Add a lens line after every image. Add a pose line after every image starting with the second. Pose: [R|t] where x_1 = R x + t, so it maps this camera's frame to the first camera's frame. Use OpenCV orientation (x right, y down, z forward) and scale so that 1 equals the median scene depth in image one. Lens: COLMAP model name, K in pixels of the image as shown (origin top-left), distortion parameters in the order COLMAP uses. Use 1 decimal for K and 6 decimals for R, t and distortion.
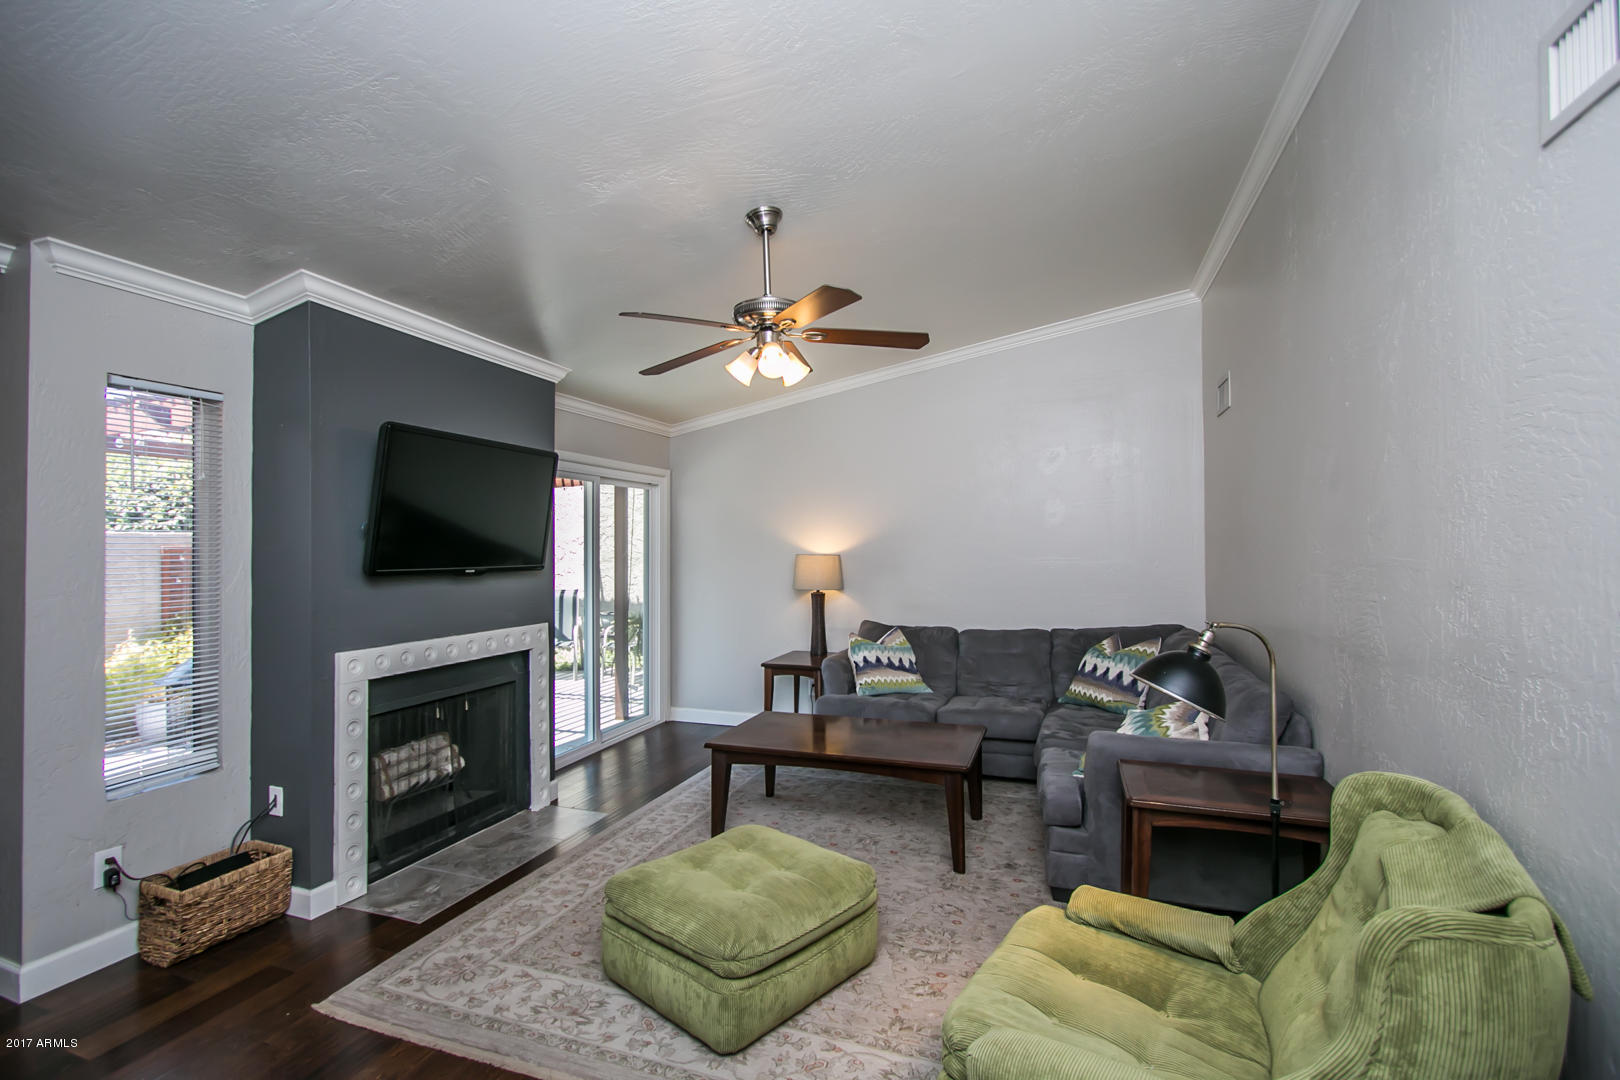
lens RADIAL K [[715.2, 0, 812.2], [0, 715.2, 557.1], [0, 0, 1]] dist [-0.019308, -0.000115]
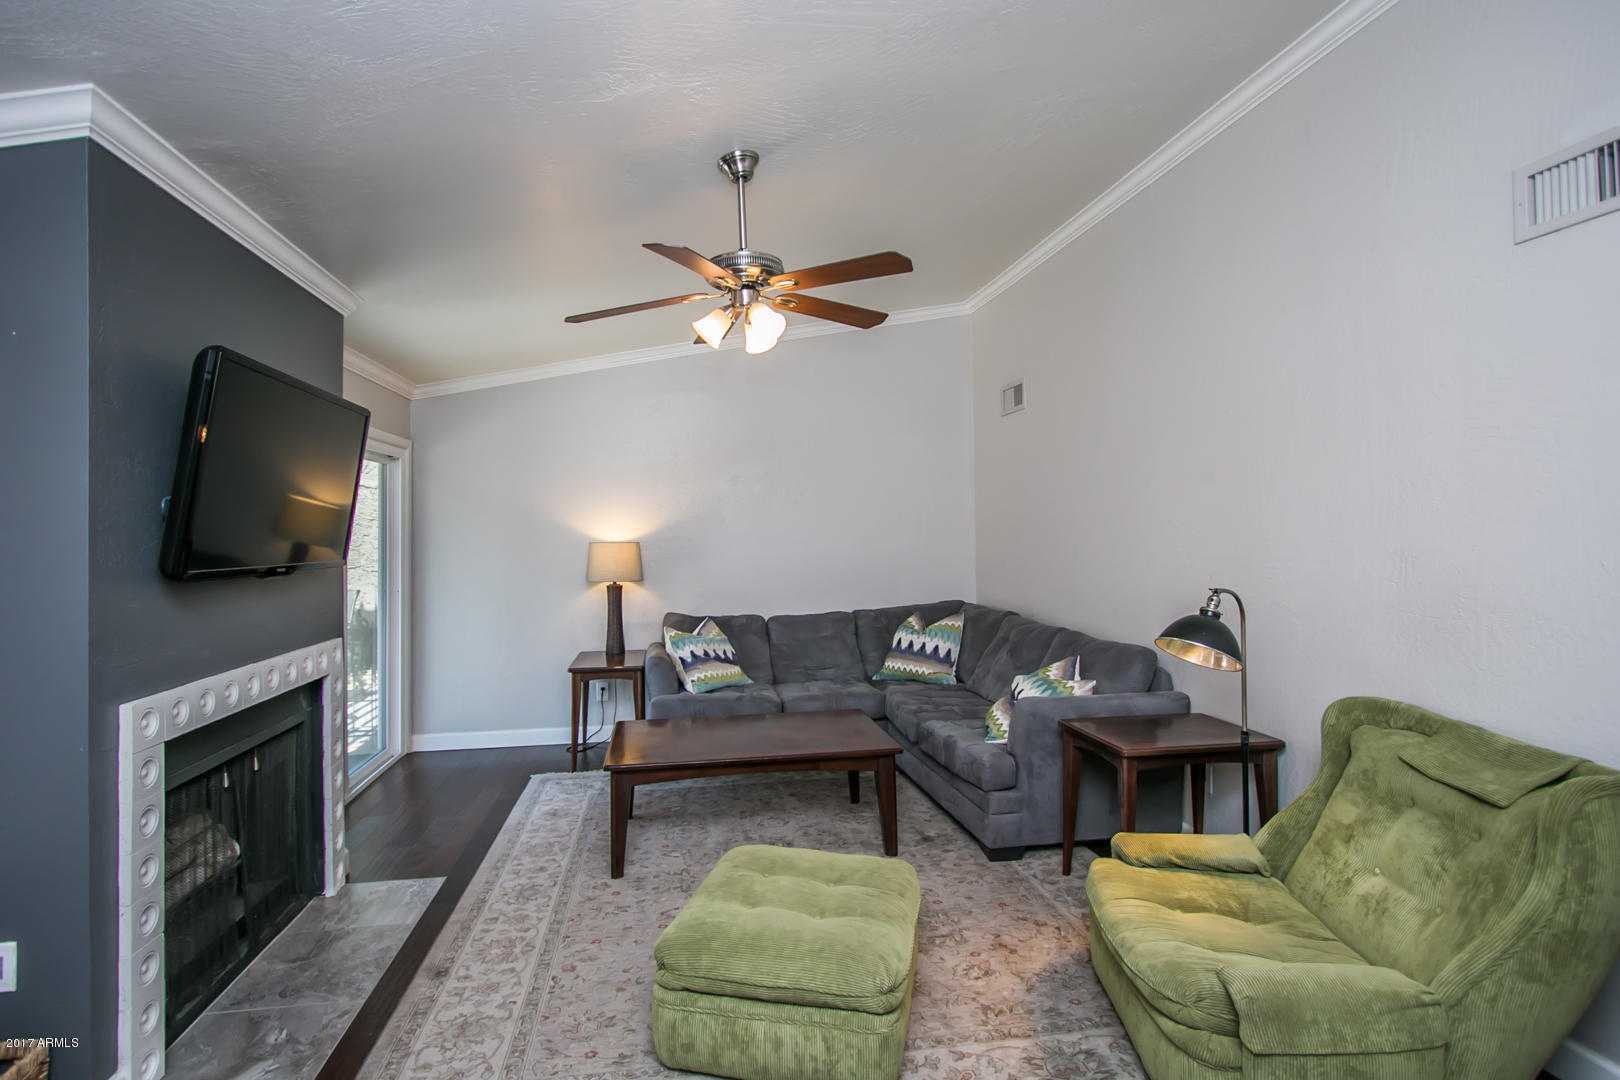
lens RADIAL K [[737.5, 0, 777.9], [0, 737.5, 536.0], [0, 0, 1]] dist [-0.016714, 0.000482]
pose [[0.892189, -0.010545, 0.451539, -0.312137], [0.016956, 0.999805, -0.010153, 0.001574], [-0.451344, 0.016715, 0.892194, 0.112926]]
